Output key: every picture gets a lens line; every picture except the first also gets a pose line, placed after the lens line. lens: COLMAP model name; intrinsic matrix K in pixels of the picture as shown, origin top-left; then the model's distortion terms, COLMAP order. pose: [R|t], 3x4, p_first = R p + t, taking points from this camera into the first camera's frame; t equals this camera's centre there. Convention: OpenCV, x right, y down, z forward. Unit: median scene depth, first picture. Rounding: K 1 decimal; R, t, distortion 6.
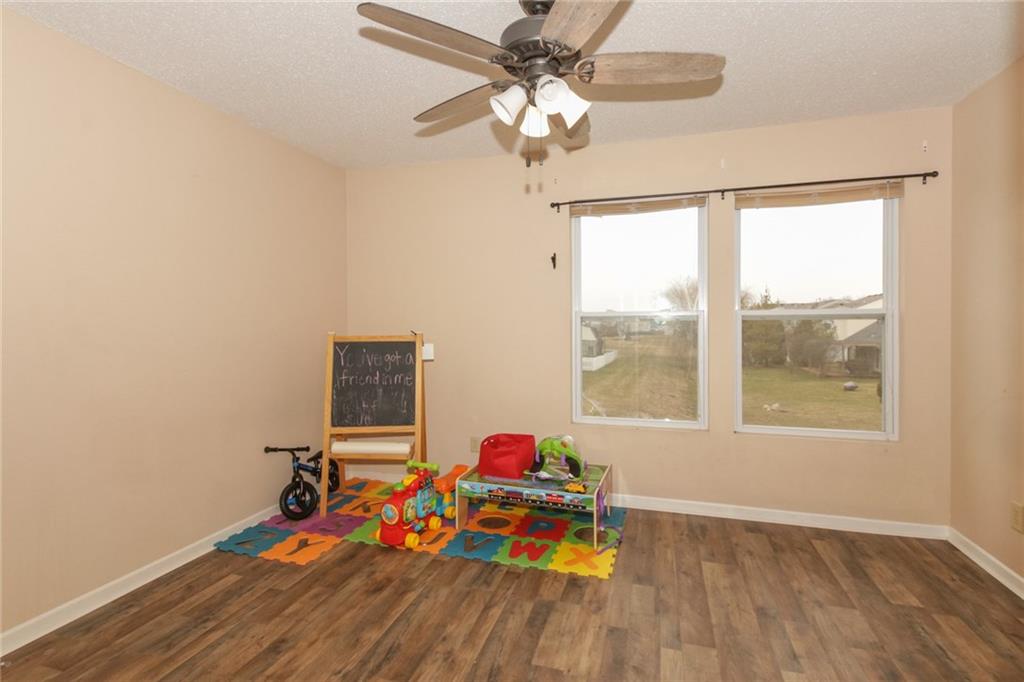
lens RADIAL K [[467.3, 0, 512.5], [0, 467.3, 324.3], [0, 0, 1]] dist [0.012113, 0.000071]
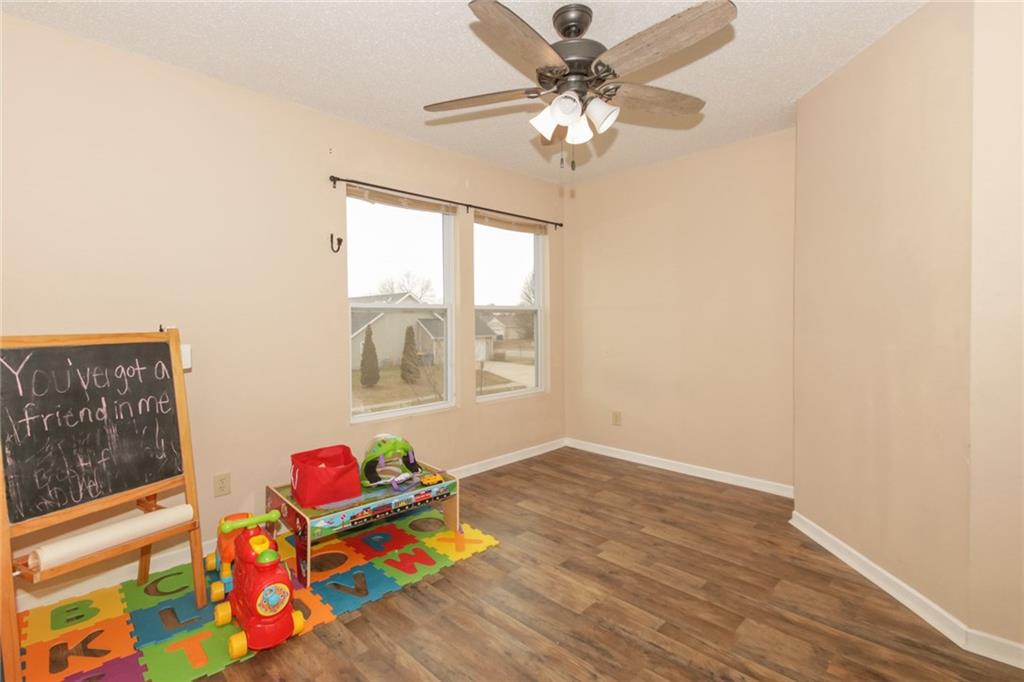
lens RADIAL K [[480.9, 0, 471.3], [0, 480.9, 317.4], [0, 0, 1]] dist [0.001034, -0.000378]
pose [[0.510135, 0.001818, 0.860093, -0.652440], [0.004109, 0.999981, -0.004551, 0.010720], [-0.860085, 0.005856, 0.510118, 0.380602]]
